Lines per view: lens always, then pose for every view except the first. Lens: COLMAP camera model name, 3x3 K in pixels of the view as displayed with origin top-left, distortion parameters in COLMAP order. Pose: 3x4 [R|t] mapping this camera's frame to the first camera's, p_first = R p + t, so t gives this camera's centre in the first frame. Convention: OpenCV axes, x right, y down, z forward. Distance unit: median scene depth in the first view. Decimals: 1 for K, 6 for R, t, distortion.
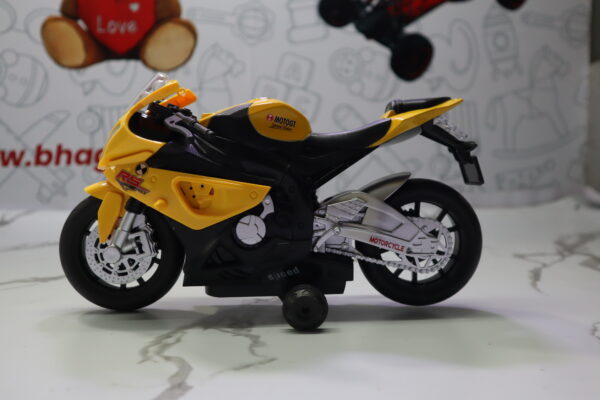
lens RADIAL K [[490.7, 0, 305.9], [0, 490.7, 197.2], [0, 0, 1]] dist [-0.090566, 0.097463]
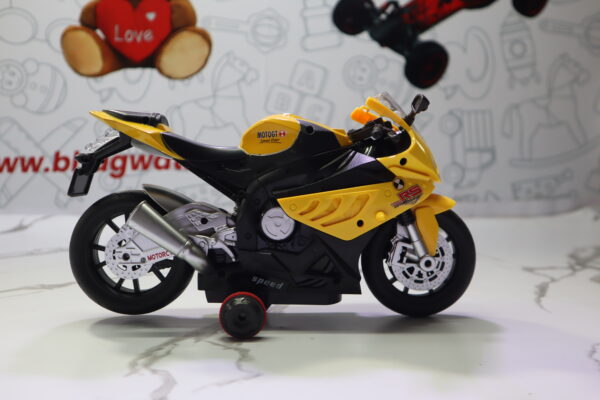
lens RADIAL K [[490.7, 0, 306.4], [0, 490.7, 198.2], [0, 0, 1]] dist [-0.090566, 0.097463]
pose [[0.998992, 0.009754, -0.043816, 0.019924], [-0.010068, 0.999925, -0.006934, -0.006882], [0.043745, 0.007368, 0.999016, 0.000655]]
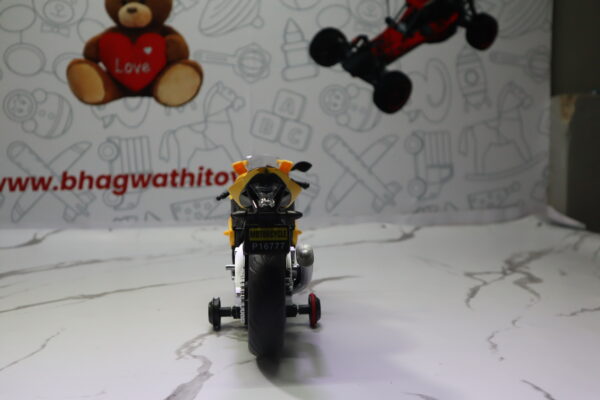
lens RADIAL K [[490.7, 0, 304.7], [0, 490.7, 196.5], [0, 0, 1]] dist [-0.090566, 0.097463]
pose [[0.999996, -0.001805, -0.002050, 0.016445], [0.001797, 0.999992, -0.003503, -0.043711], [0.002056, 0.003499, 0.999992, -0.140129]]
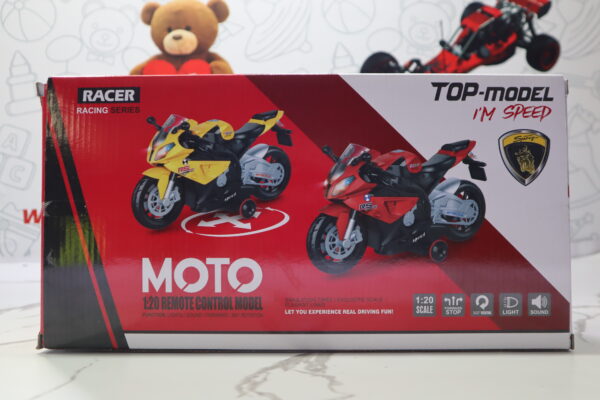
lens RADIAL K [[490.7, 0, 304.5], [0, 490.7, 198.8], [0, 0, 1]] dist [-0.090566, 0.097463]
pose [[0.997687, -0.007868, -0.067516, -0.026781], [0.000974, 0.994831, -0.101544, -0.004908], [0.067966, 0.101243, 0.992537, -0.057164]]
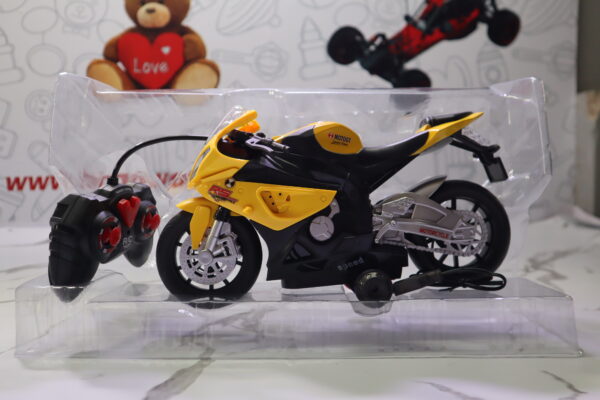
lens RADIAL K [[490.7, 0, 304.7], [0, 490.7, 196.8], [0, 0, 1]] dist [-0.090566, 0.097463]
pose [[0.998822, -0.000052, -0.048528, 0.029052], [-0.001006, 0.999762, -0.021774, -0.020977], [0.048518, 0.021798, 0.998584, -0.124225]]
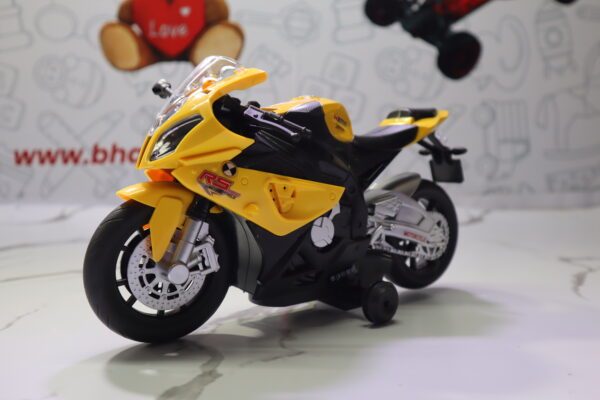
lens RADIAL K [[490.7, 0, 306.1], [0, 490.7, 197.2], [0, 0, 1]] dist [-0.090566, 0.097463]
pose [[0.994849, 0.011722, -0.100685, 0.012192], [-0.011478, 0.999930, 0.003003, -0.000404], [0.100713, -0.001831, 0.994914, -0.008846]]
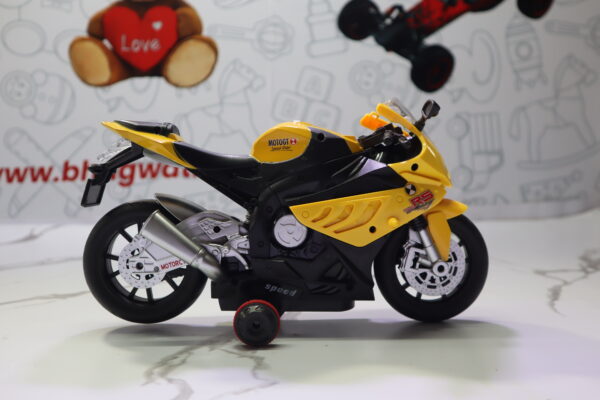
lens RADIAL K [[490.7, 0, 306.1], [0, 490.7, 198.1], [0, 0, 1]] dist [-0.090566, 0.097463]
pose [[0.998364, -0.006222, -0.056835, 0.015861], [0.005251, 0.999838, -0.017211, -0.008356], [0.056933, 0.016884, 0.998235, -0.000297]]
